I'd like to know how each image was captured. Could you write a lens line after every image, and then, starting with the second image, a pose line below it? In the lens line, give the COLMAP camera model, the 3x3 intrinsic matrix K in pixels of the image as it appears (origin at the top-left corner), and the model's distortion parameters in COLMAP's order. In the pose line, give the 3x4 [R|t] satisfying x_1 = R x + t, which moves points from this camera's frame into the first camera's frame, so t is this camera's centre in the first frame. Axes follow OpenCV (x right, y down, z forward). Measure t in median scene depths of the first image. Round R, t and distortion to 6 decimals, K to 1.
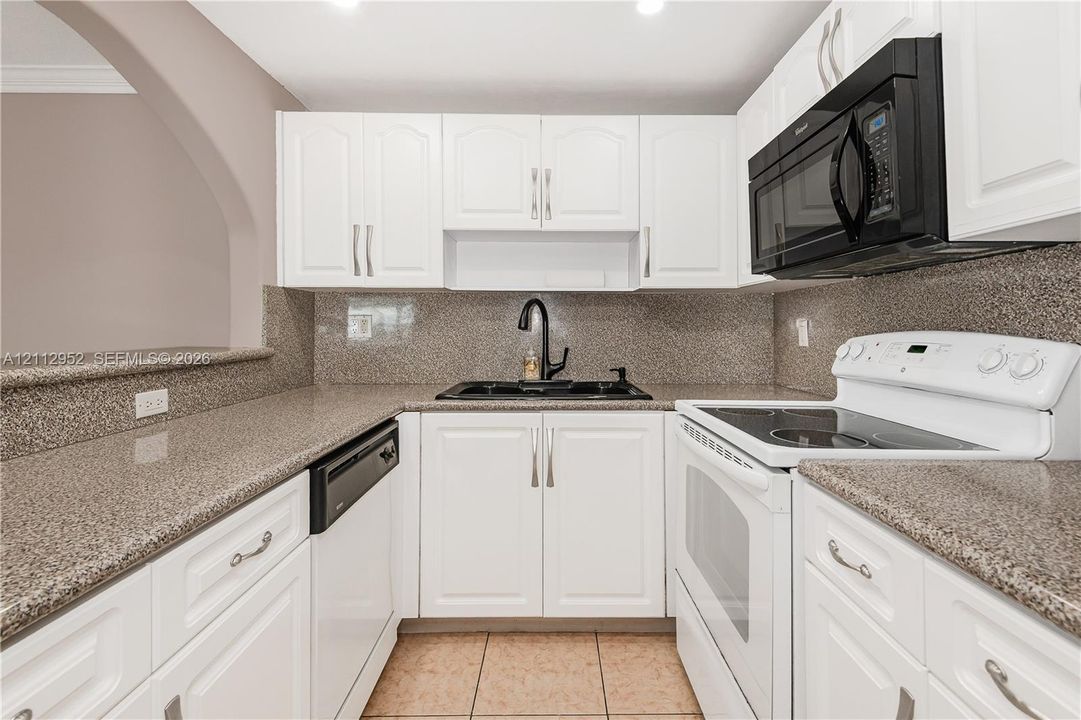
lens RADIAL K [[492.3, 0, 567.6], [0, 492.3, 314.3], [0, 0, 1]] dist [0.012920, -0.009823]
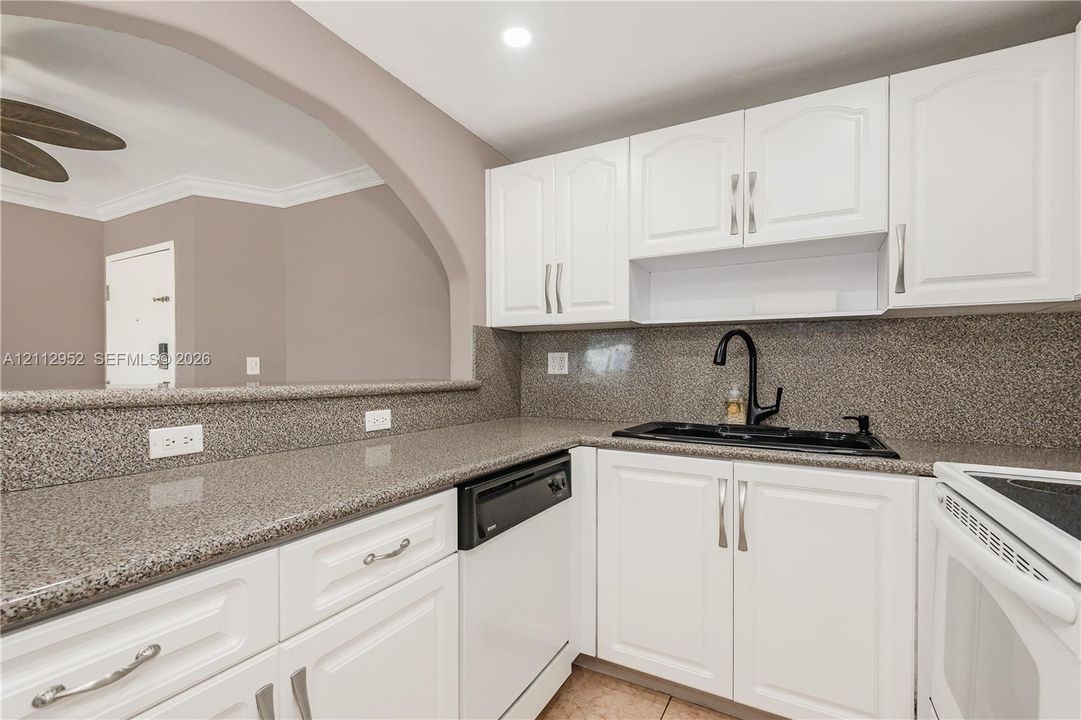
lens RADIAL K [[492.3, 0, 526.5], [0, 492.3, 369.0], [0, 0, 1]] dist [0.012920, -0.009823]
pose [[0.858301, 0.002703, -0.513140, 0.079335], [0.009011, 0.999753, 0.020338, 0.022026], [0.513068, -0.022080, 0.858064, 0.100351]]
